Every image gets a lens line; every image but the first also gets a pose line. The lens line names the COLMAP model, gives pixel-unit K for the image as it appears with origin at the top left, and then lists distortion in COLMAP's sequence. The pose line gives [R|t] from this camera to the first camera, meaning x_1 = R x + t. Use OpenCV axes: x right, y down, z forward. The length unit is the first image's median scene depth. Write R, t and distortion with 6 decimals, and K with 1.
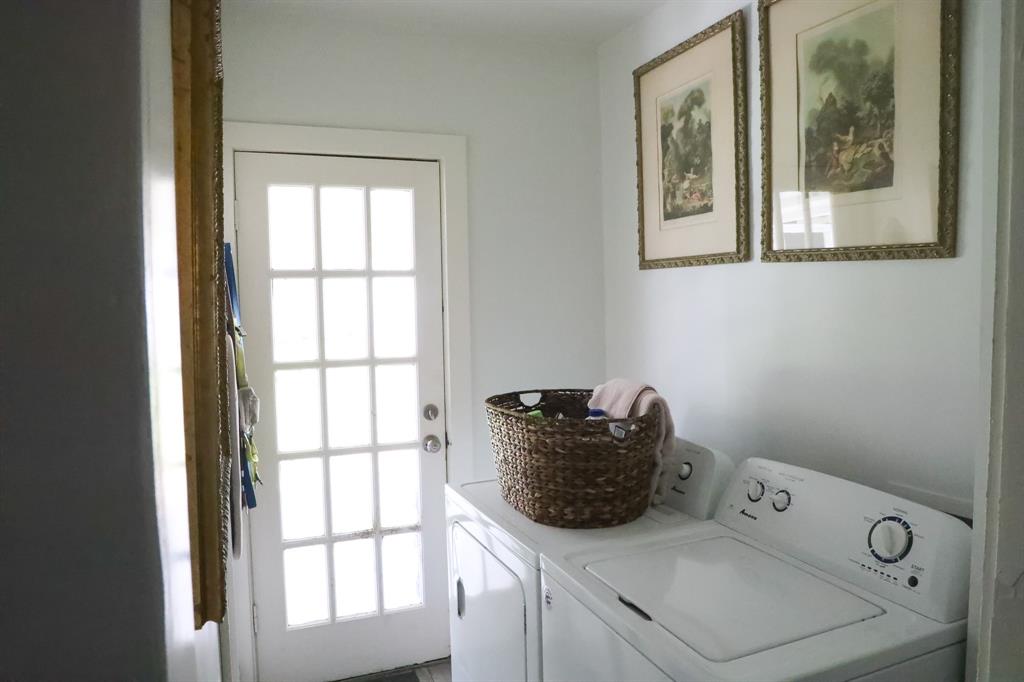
lens RADIAL K [[701.8, 0, 515.3], [0, 701.8, 341.4], [0, 0, 1]] dist [-0.068026, 0.033362]
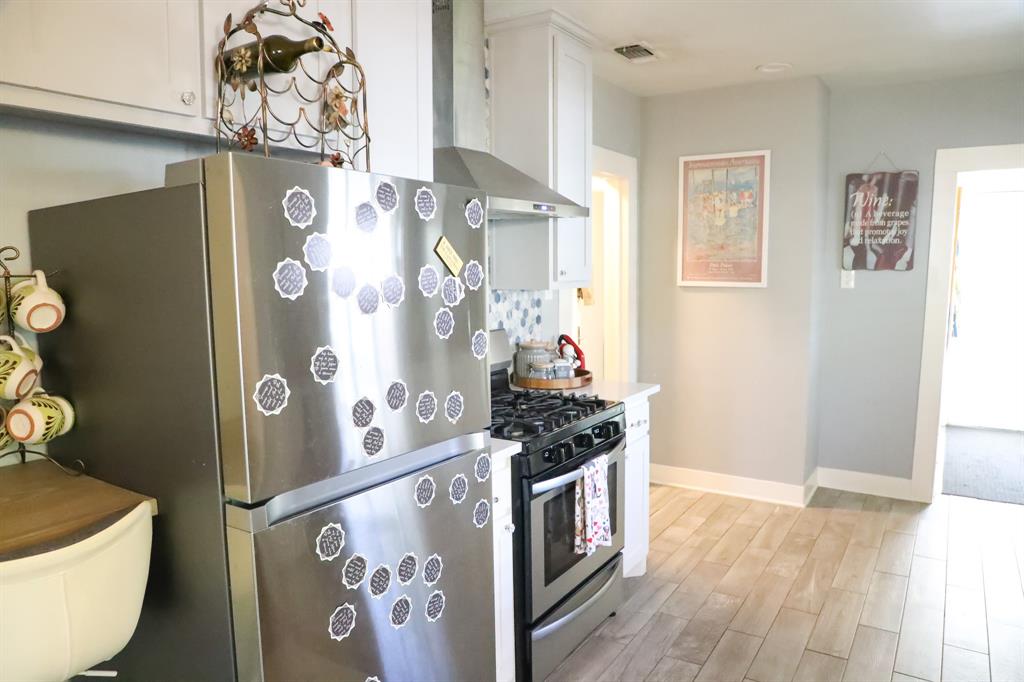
lens RADIAL K [[701.8, 0, 516.0], [0, 701.8, 347.7], [0, 0, 1]] dist [-0.068026, 0.033362]
pose [[0.579610, 0.121983, -0.805712, 0.714338], [-0.057742, 0.992395, 0.108708, 0.099670], [0.812846, -0.016485, 0.582246, -1.765087]]
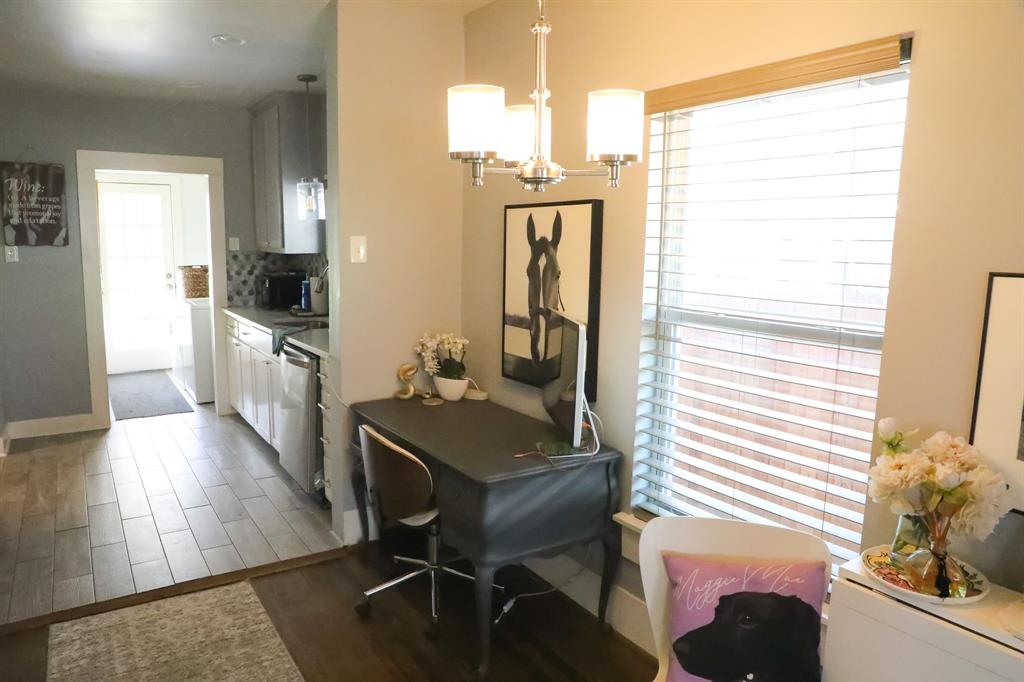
lens RADIAL K [[701.8, 0, 510.0], [0, 701.8, 344.6], [0, 0, 1]] dist [-0.068026, 0.033362]
pose [[0.982292, 0.008830, 0.187150, 0.828528], [-0.024835, 0.996211, 0.083348, 0.132628], [-0.185705, -0.086520, 0.978789, -2.323868]]
